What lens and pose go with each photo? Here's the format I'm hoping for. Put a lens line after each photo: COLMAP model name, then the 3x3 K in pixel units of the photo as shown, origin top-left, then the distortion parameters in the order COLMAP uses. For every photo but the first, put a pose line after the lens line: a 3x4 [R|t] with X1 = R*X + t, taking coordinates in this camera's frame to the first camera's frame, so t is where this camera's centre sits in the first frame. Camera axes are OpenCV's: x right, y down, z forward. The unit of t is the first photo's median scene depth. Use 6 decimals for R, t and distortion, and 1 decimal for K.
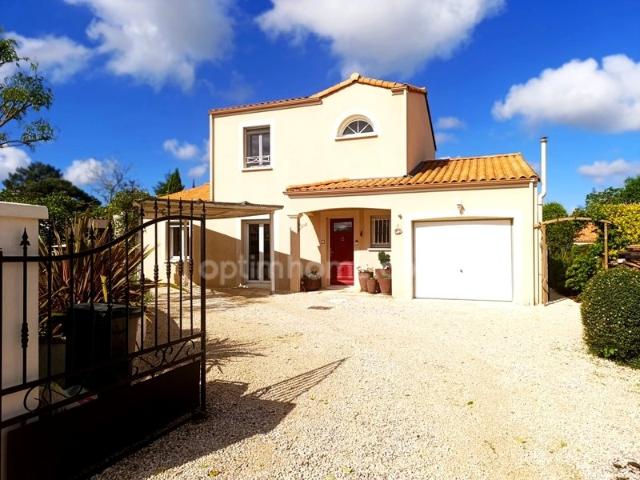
lens RADIAL K [[578.7, 0, 320.0], [0, 578.7, 240.0], [0, 0, 1]] dist [-0.007388, 0.000196]
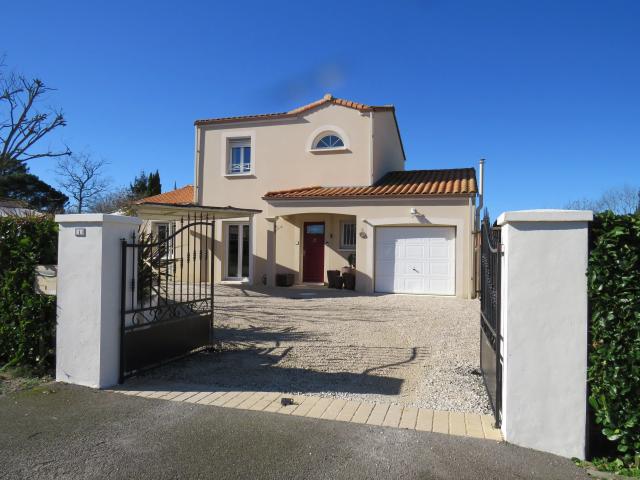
lens RADIAL K [[578.7, 0, 320.0], [0, 578.7, 240.0], [0, 0, 1]] dist [-0.007388, 0.000196]
pose [[0.999143, 0.013711, 0.039047, 0.005732], [-0.013468, 0.999888, -0.006484, 0.002207], [-0.039132, 0.005953, 0.999216, -0.124589]]
